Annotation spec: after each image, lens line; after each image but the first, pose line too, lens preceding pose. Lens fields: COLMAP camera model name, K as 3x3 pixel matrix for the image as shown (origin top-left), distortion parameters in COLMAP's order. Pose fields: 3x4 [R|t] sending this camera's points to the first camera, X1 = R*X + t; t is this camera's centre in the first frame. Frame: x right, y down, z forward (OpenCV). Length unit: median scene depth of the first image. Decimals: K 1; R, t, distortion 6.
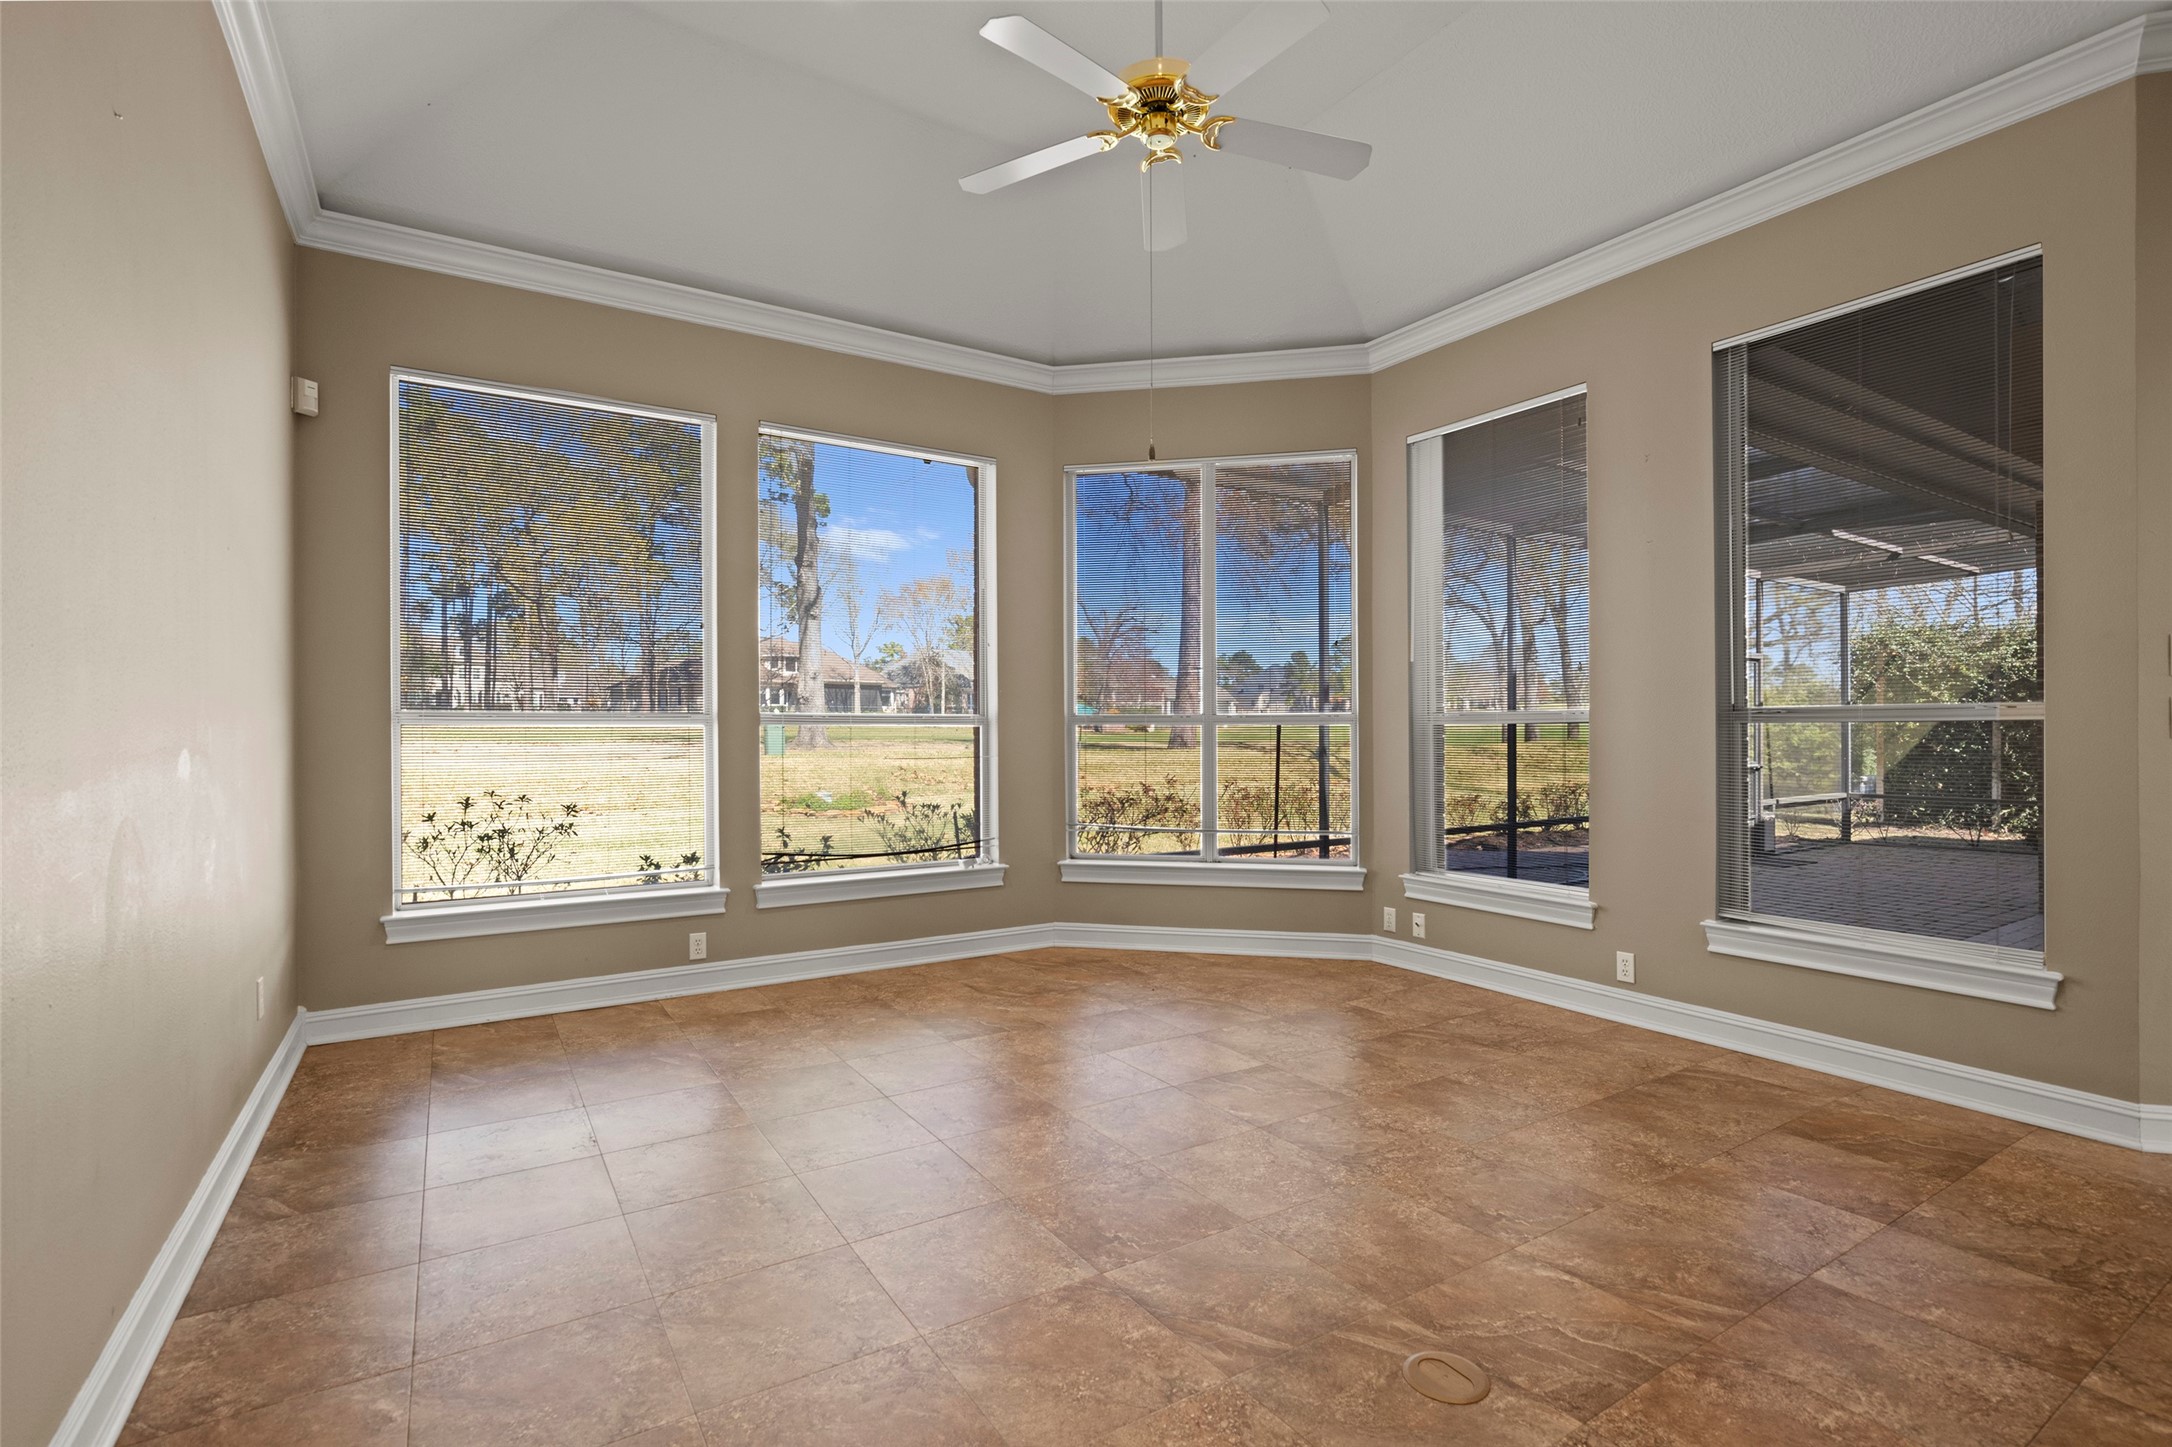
lens RADIAL K [[990.0, 0, 1077.6], [0, 990.0, 730.2], [0, 0, 1]] dist [-0.008761, 0.000187]
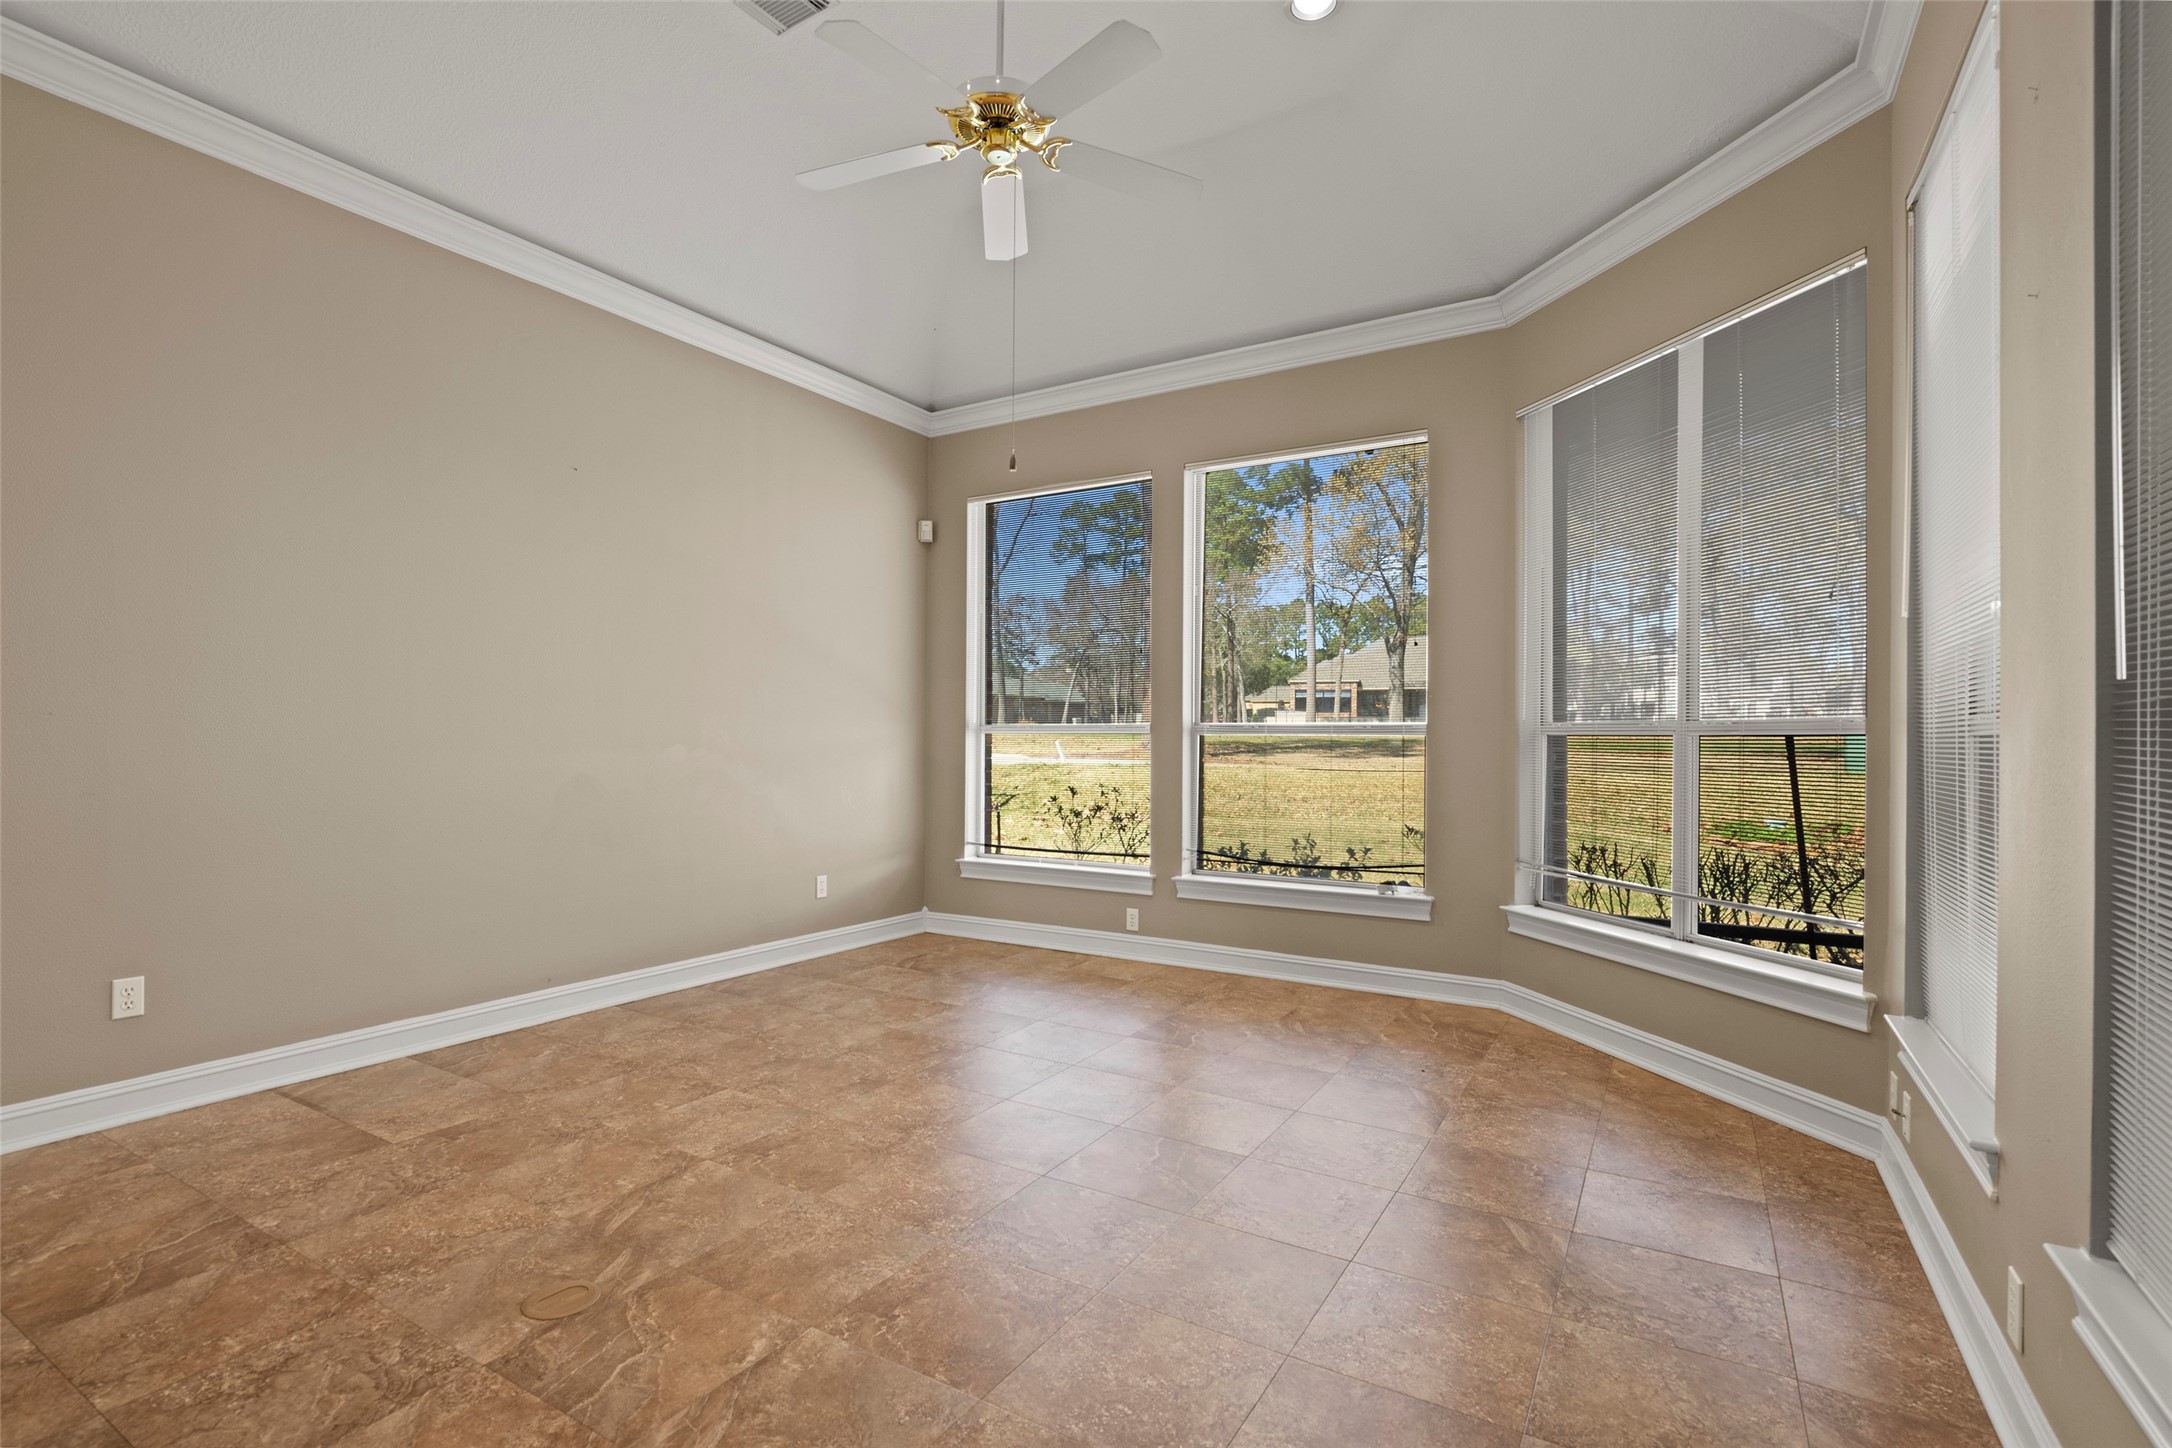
lens RADIAL K [[991.9, 0, 1078.6], [0, 991.9, 736.1], [0, 0, 1]] dist [-0.013493, -0.000085]
pose [[0.457145, 0.001886, -0.889390, 0.775433], [-0.007068, 0.999974, -0.001512, -0.001464], [0.889364, 0.006978, 0.457146, 0.467967]]
